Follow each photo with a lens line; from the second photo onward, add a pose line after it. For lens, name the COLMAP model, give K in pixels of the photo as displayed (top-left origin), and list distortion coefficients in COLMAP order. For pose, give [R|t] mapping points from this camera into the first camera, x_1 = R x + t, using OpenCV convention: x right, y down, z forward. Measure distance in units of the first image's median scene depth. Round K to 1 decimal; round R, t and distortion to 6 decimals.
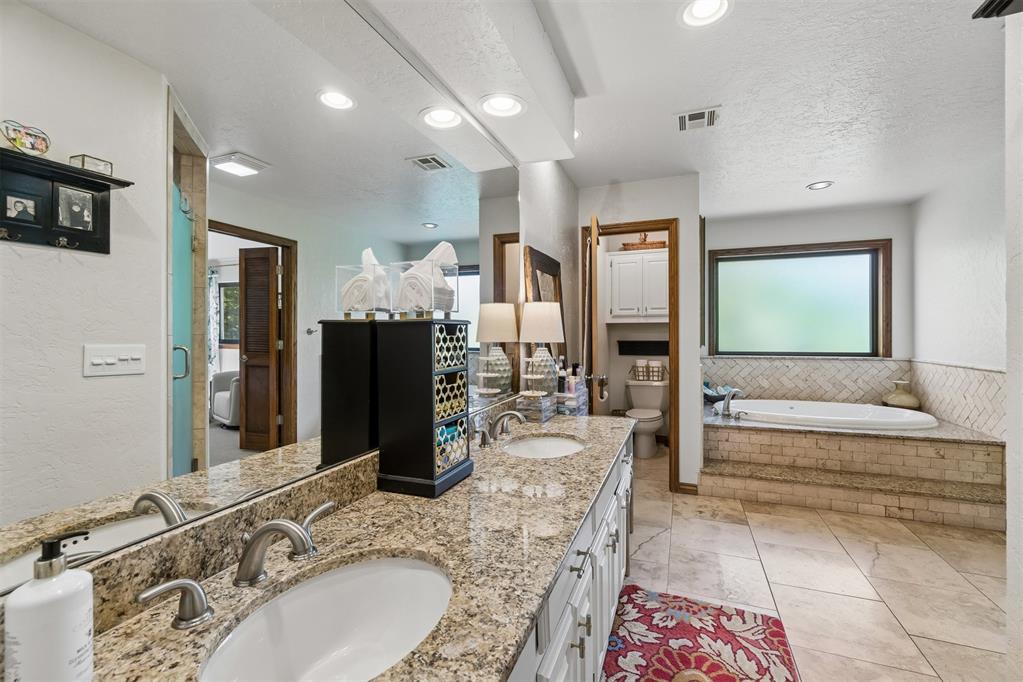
lens RADIAL K [[440.7, 0, 510.3], [0, 440.7, 336.1], [0, 0, 1]] dist [0.000441, 0.000372]
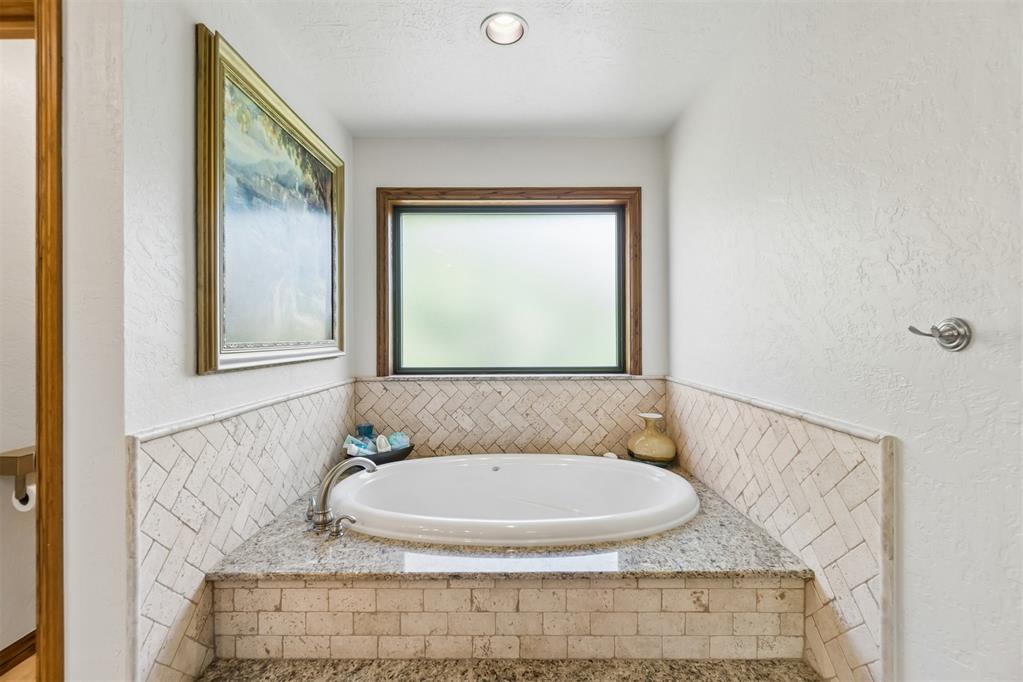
lens RADIAL K [[440.7, 0, 510.9], [0, 440.7, 337.3], [0, 0, 1]] dist [0.000441, 0.000372]
pose [[0.934336, 0.001376, 0.356392, 0.514001], [0.000408, 0.999988, -0.004930, -0.002709], [-0.356394, 0.004752, 0.934324, 0.526826]]
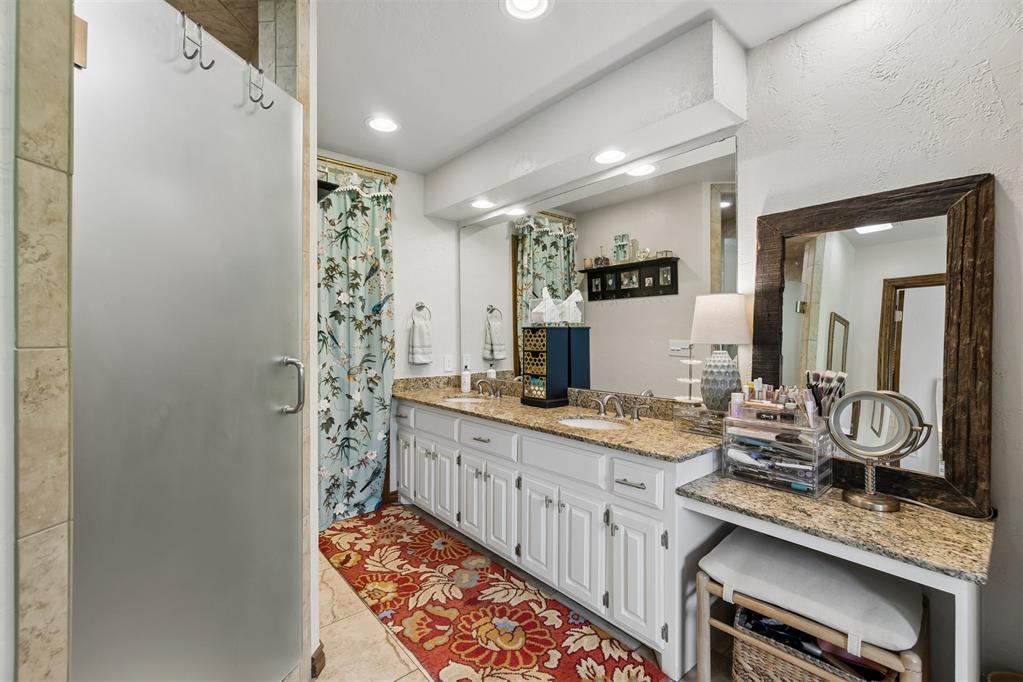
lens RADIAL K [[440.7, 0, 510.0], [0, 440.7, 340.1], [0, 0, 1]] dist [0.000441, 0.000372]
pose [[-0.477934, 0.007764, -0.878362, 1.140200], [-0.008664, 0.999871, 0.013552, -0.000159], [0.878353, 0.014087, -0.477805, 1.236012]]
